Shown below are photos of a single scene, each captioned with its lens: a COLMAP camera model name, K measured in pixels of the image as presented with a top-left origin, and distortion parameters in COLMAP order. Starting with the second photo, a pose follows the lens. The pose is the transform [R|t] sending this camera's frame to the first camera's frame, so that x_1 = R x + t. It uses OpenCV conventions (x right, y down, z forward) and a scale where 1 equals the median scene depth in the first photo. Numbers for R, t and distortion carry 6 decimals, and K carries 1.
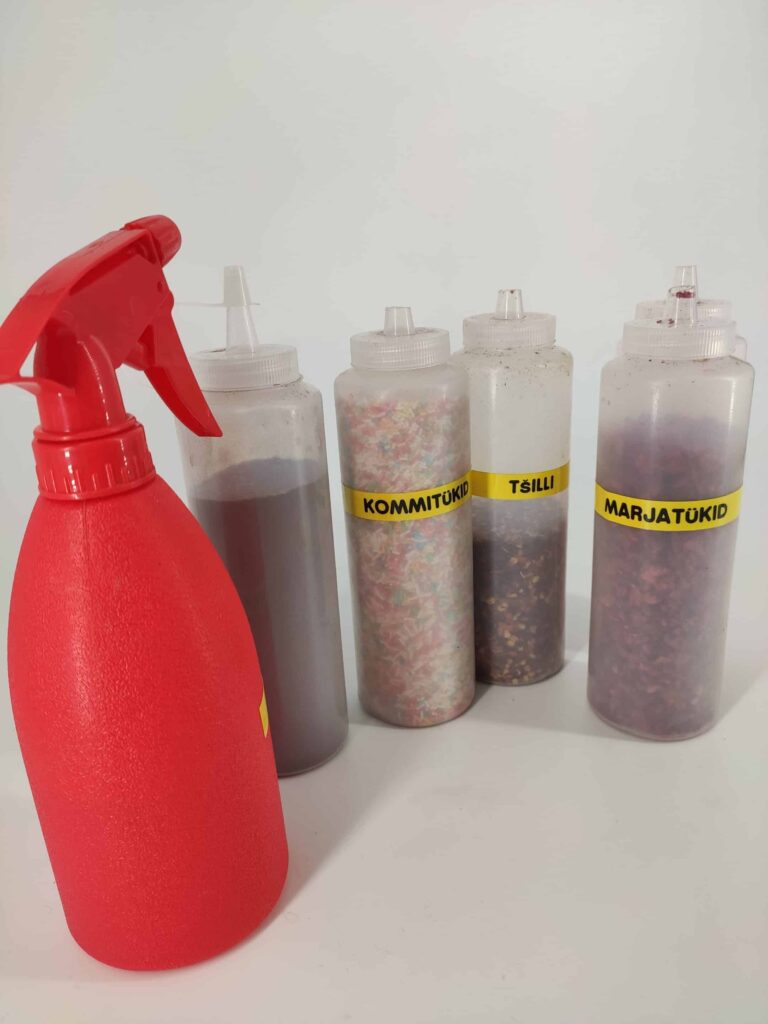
lens RADIAL K [[800.9, 0, 384.0], [0, 800.9, 512.0], [0, 0, 1]] dist [0.081144, -0.099835]
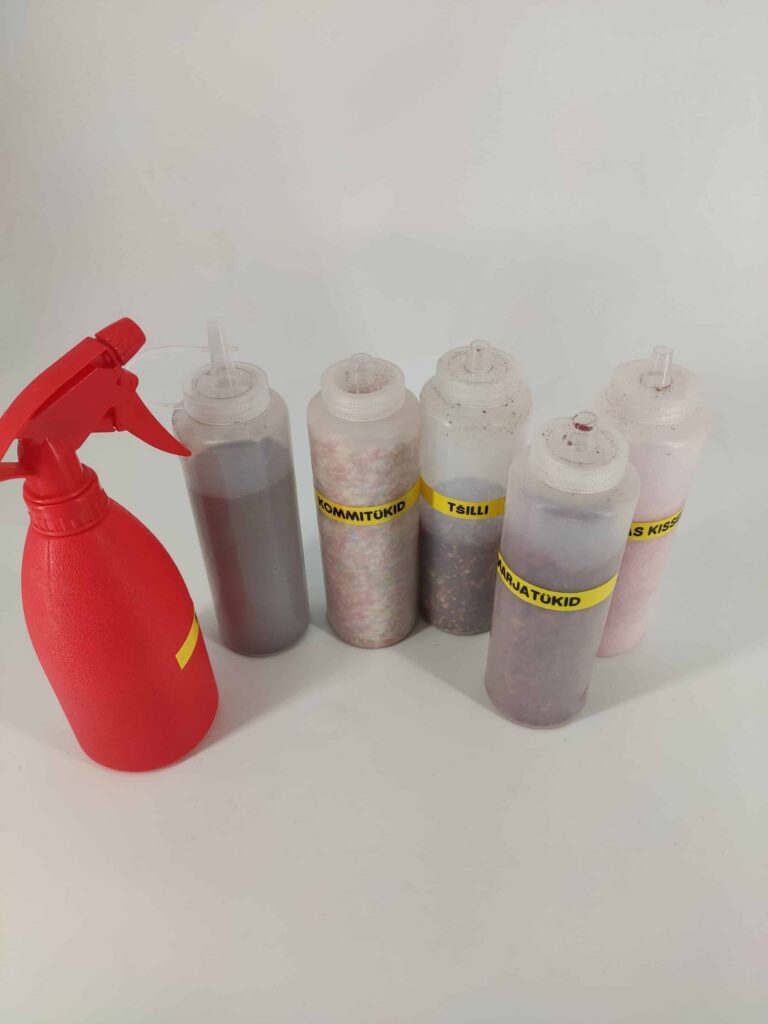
lens RADIAL K [[802.0, 0, 384.0], [0, 802.0, 512.0], [0, 0, 1]] dist [0.074387, -0.078568]
pose [[0.925625, 0.278285, -0.256467, 0.397685], [-0.160967, 0.902845, 0.398698, -0.509307], [0.342502, -0.327762, 0.880491, -0.084730]]
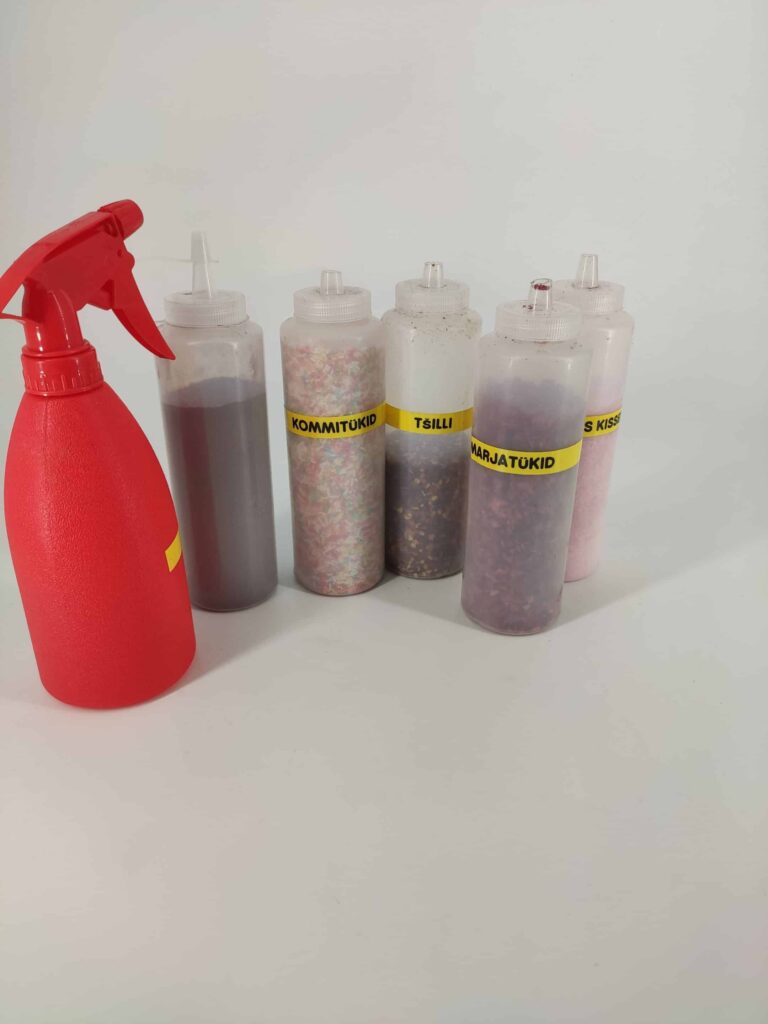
lens RADIAL K [[800.9, 0, 384.0], [0, 800.9, 512.0], [0, 0, 1]] dist [0.081144, -0.099835]
pose [[0.976322, 0.145033, -0.160499, 0.352588], [-0.125494, 0.984078, 0.125866, -0.048158], [0.176199, -0.102744, 0.978978, -0.278531]]
